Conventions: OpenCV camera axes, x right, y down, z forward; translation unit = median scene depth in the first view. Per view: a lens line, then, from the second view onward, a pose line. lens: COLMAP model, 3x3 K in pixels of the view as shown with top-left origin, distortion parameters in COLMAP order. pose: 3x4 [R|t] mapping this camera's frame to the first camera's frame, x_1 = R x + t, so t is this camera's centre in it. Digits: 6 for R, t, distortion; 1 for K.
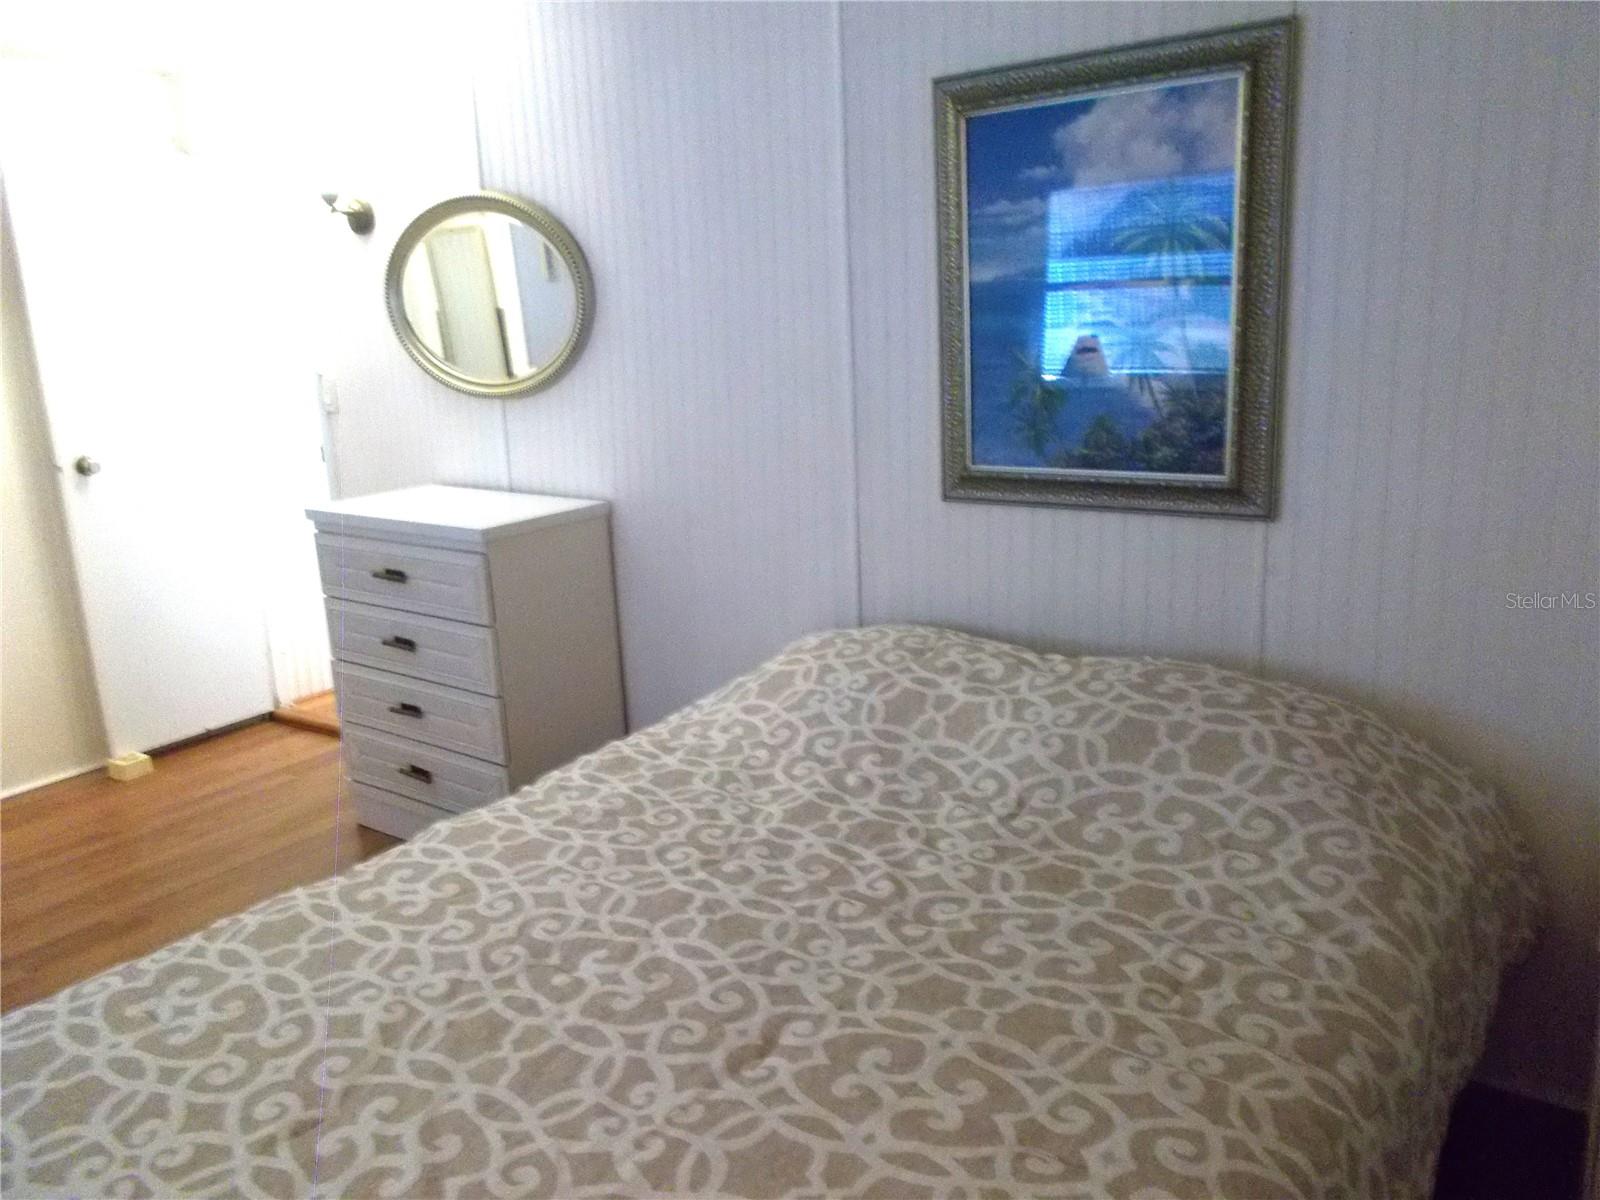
lens RADIAL K [[1229.4, 0, 798.9], [0, 1229.4, 595.2], [0, 0, 1]] dist [0.012380, -0.008003]
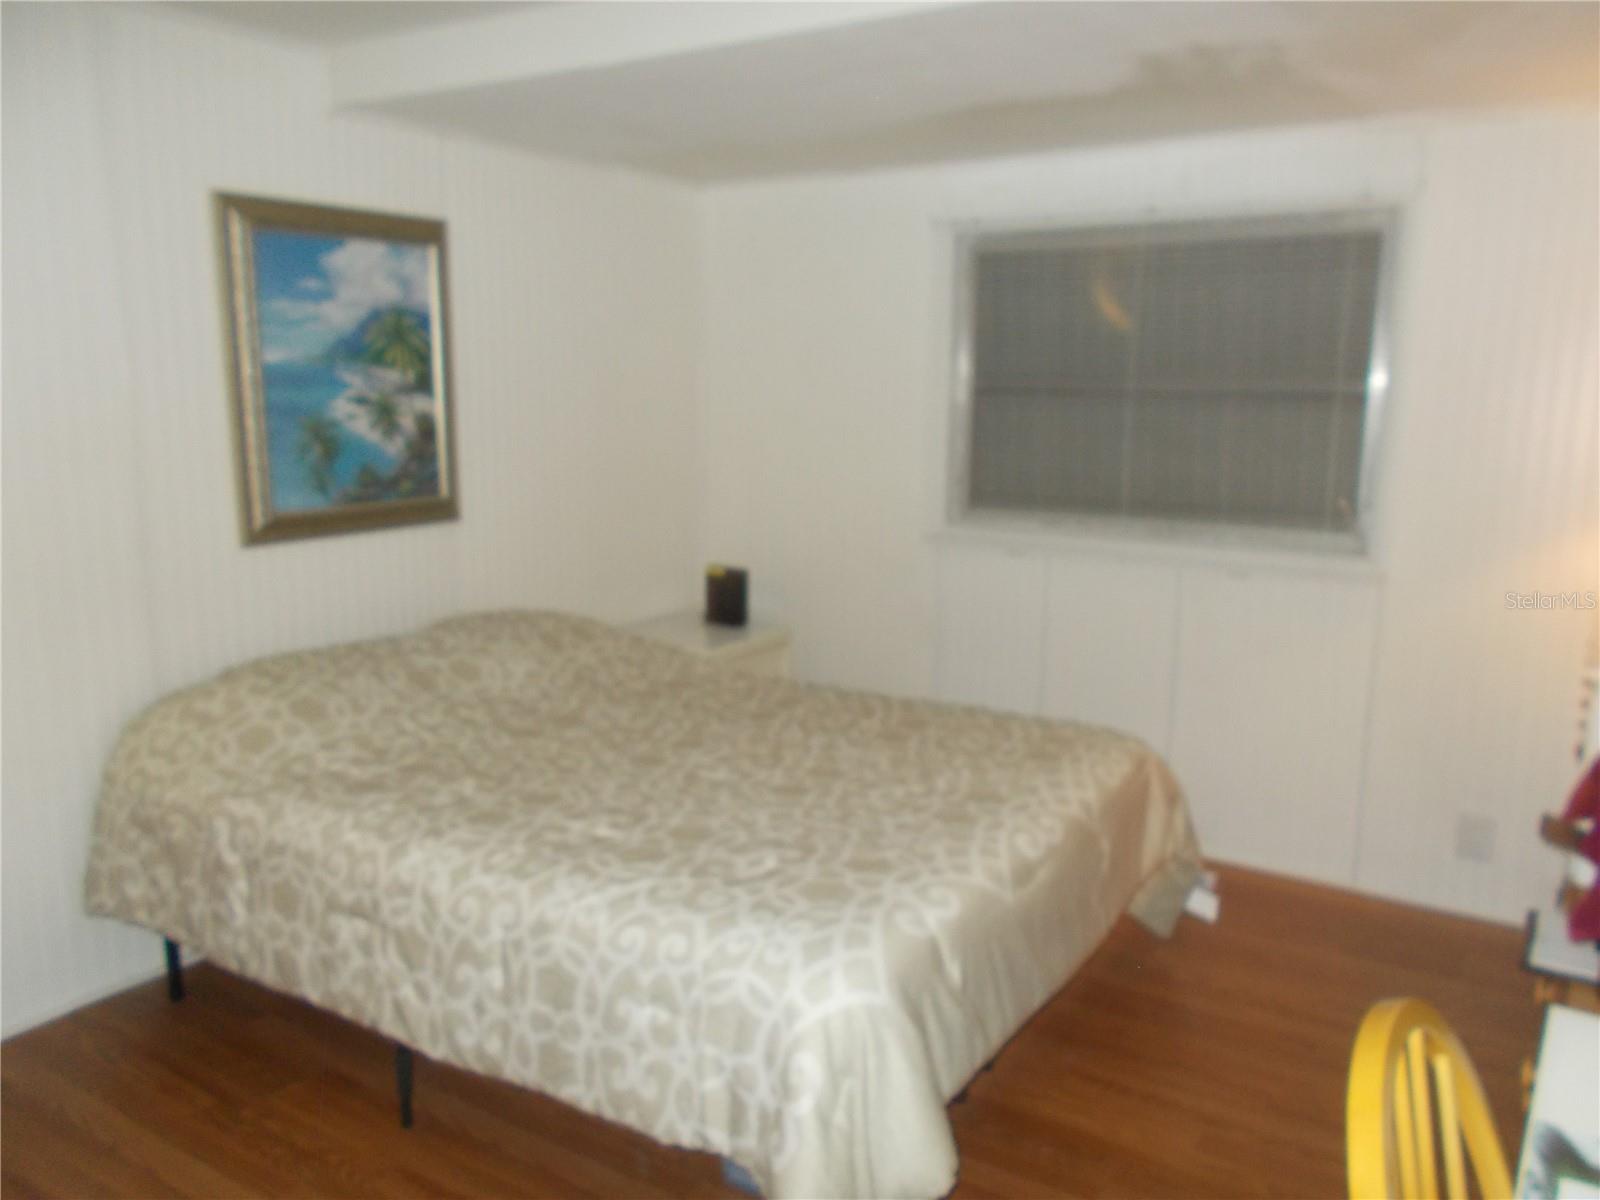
lens RADIAL K [[1229.4, 0, 798.8], [0, 1229.4, 603.0], [0, 0, 1]] dist [0.012380, -0.008003]
pose [[-0.044214, -0.142124, 0.988861, -1.193121], [0.230392, 0.961697, 0.148522, -0.089700], [-0.972093, 0.234392, -0.009776, 0.586810]]
